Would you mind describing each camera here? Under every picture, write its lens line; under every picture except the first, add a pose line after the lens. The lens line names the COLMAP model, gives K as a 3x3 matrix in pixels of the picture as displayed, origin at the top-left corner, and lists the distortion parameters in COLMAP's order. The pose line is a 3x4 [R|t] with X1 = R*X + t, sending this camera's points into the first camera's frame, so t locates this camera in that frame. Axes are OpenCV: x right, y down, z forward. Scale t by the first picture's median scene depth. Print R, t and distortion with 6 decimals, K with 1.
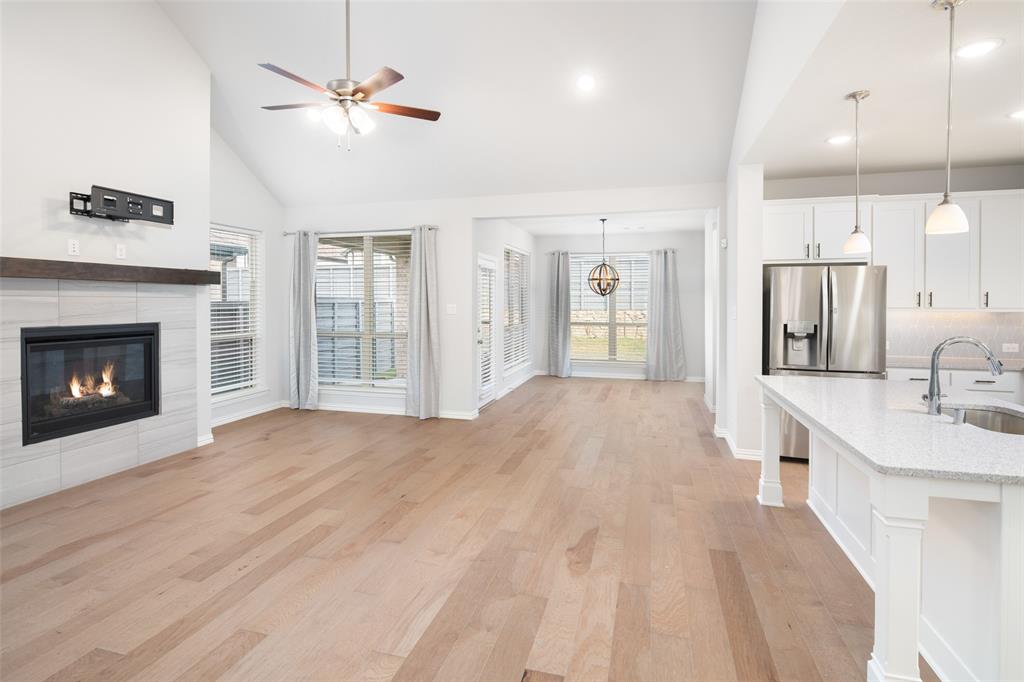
lens RADIAL K [[493.1, 0, 512.3], [0, 493.1, 313.5], [0, 0, 1]] dist [0.000647, -0.001439]
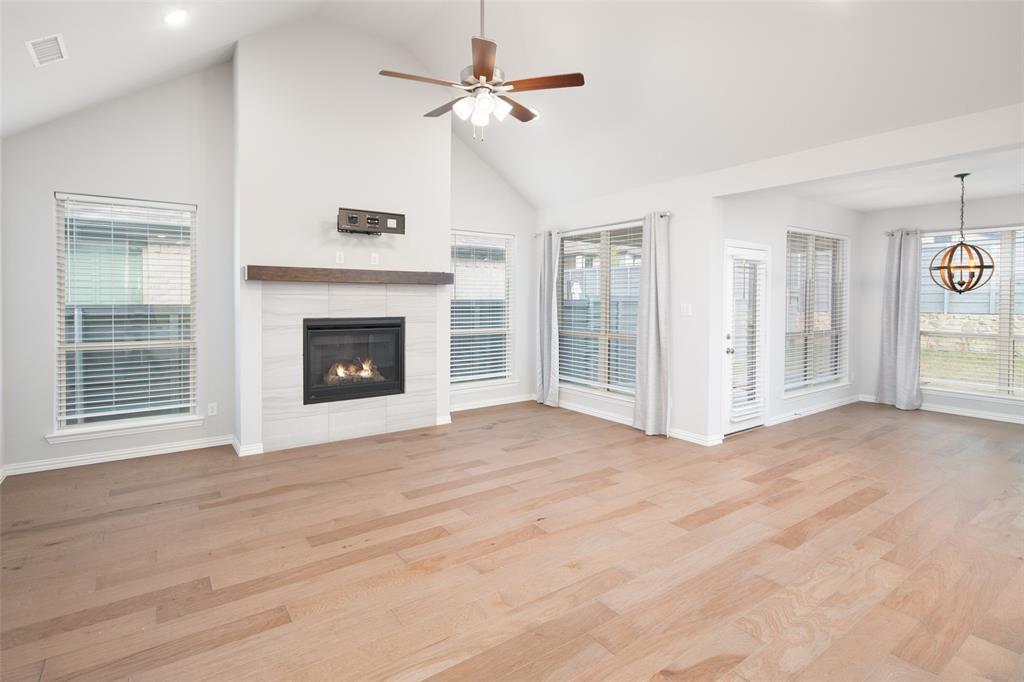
lens RADIAL K [[493.1, 0, 512.3], [0, 493.1, 313.5], [0, 0, 1]] dist [0.000647, -0.001439]
pose [[0.779382, 0.021161, -0.626191, 0.260790], [-0.019143, 0.999767, 0.009959, -0.007476], [0.626256, 0.004226, 0.779606, 0.249865]]
